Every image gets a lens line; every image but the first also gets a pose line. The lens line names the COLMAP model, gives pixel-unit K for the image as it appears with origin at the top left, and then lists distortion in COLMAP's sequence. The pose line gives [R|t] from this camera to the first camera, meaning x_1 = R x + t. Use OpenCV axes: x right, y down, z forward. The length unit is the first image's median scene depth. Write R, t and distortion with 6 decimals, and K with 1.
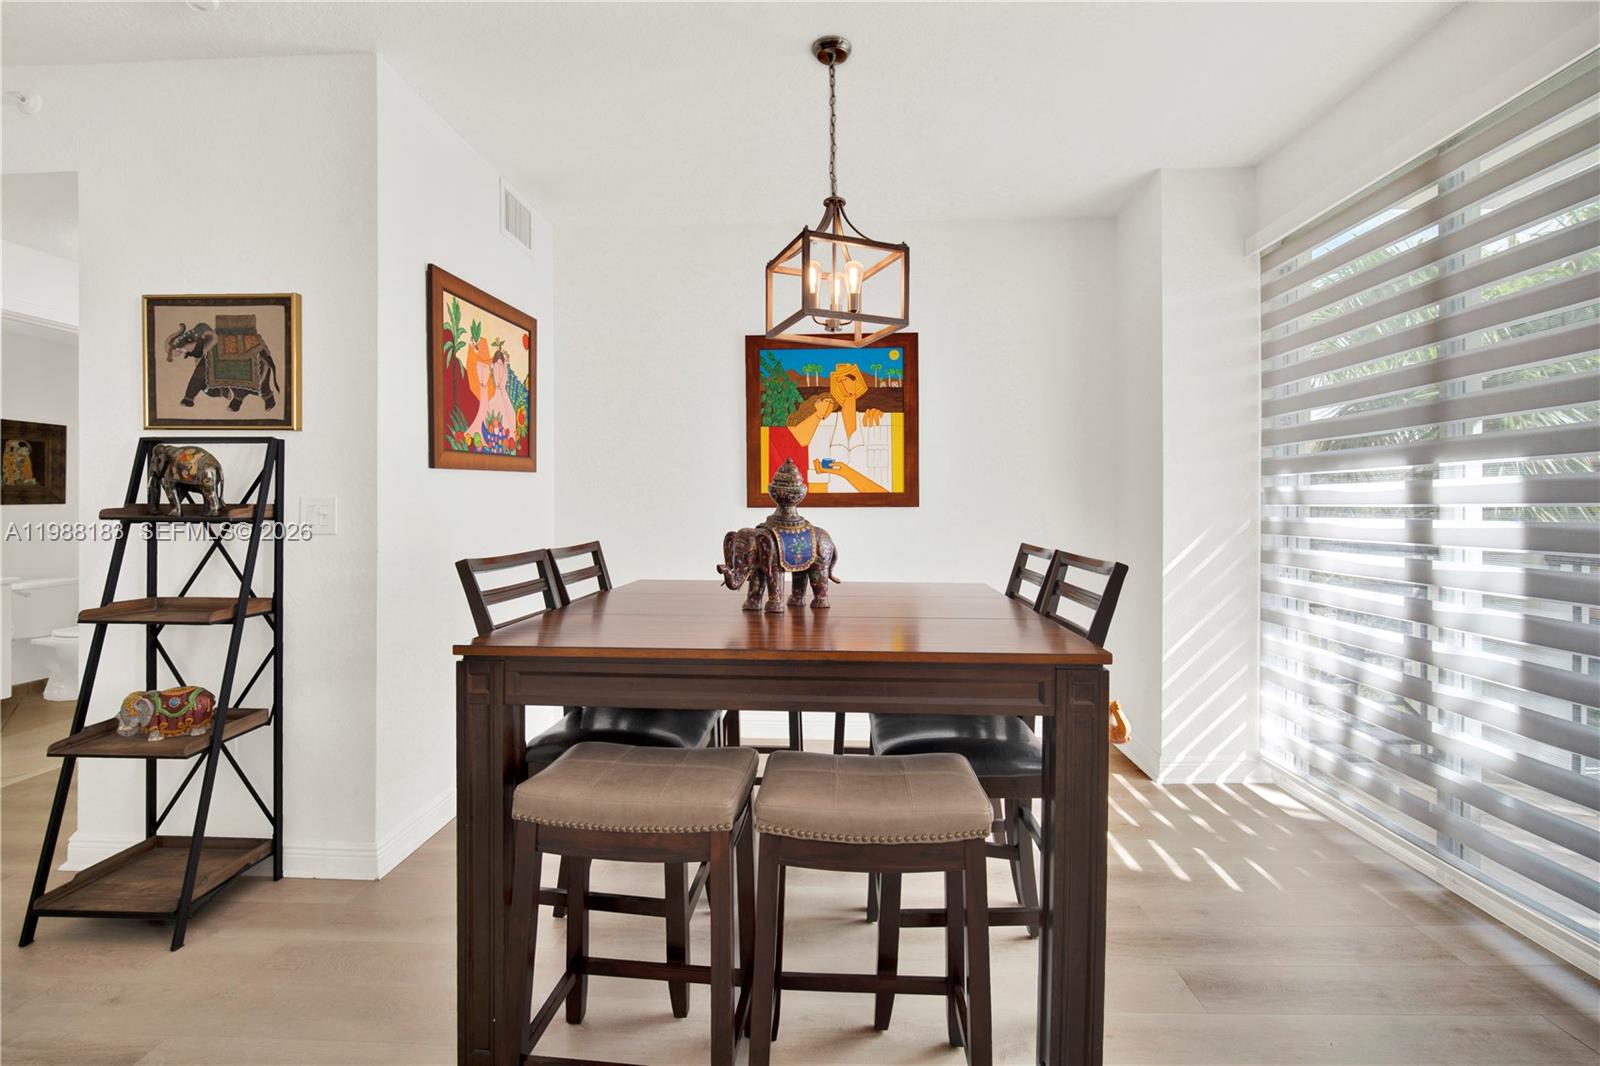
lens RADIAL K [[721.3, 0, 798.0], [0, 721.3, 520.1], [0, 0, 1]] dist [-0.008304, -0.000125]
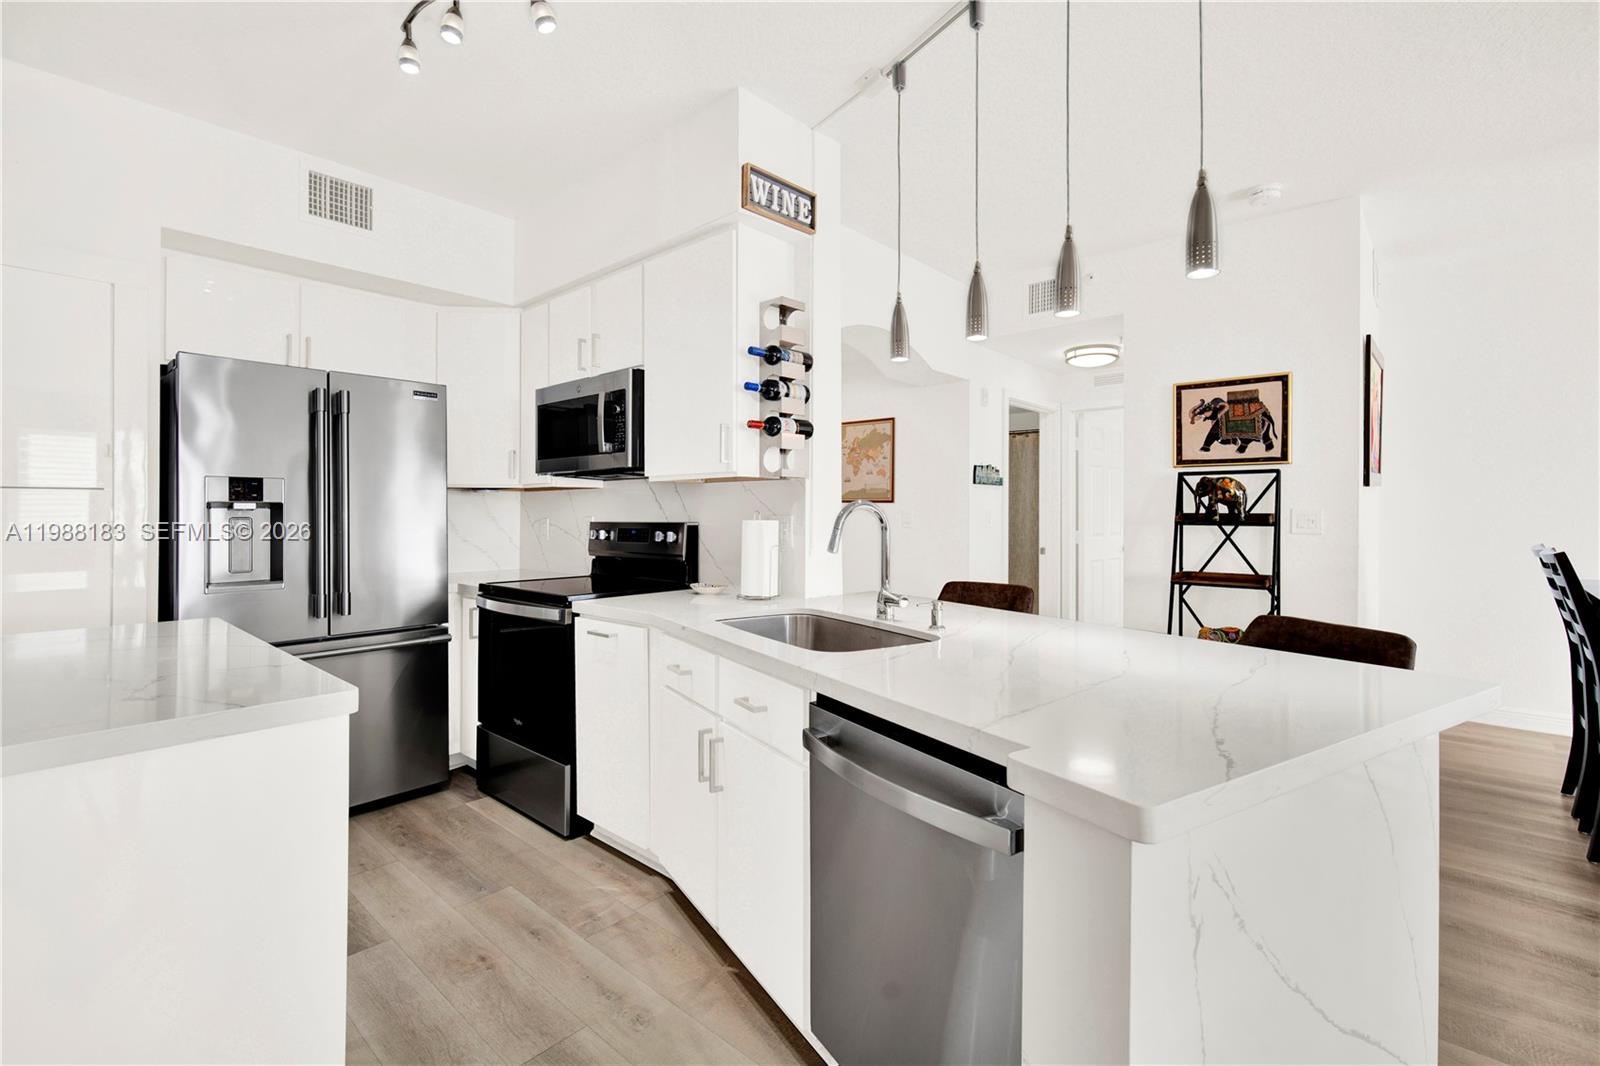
lens RADIAL K [[721.3, 0, 798.0], [0, 721.3, 520.1], [0, 0, 1]] dist [-0.008304, -0.000125]
pose [[0.773667, 0.004712, -0.633574, -0.542453], [-0.008664, 0.999958, -0.003142, 0.005844], [0.633533, 0.007921, 0.773675, -0.799733]]
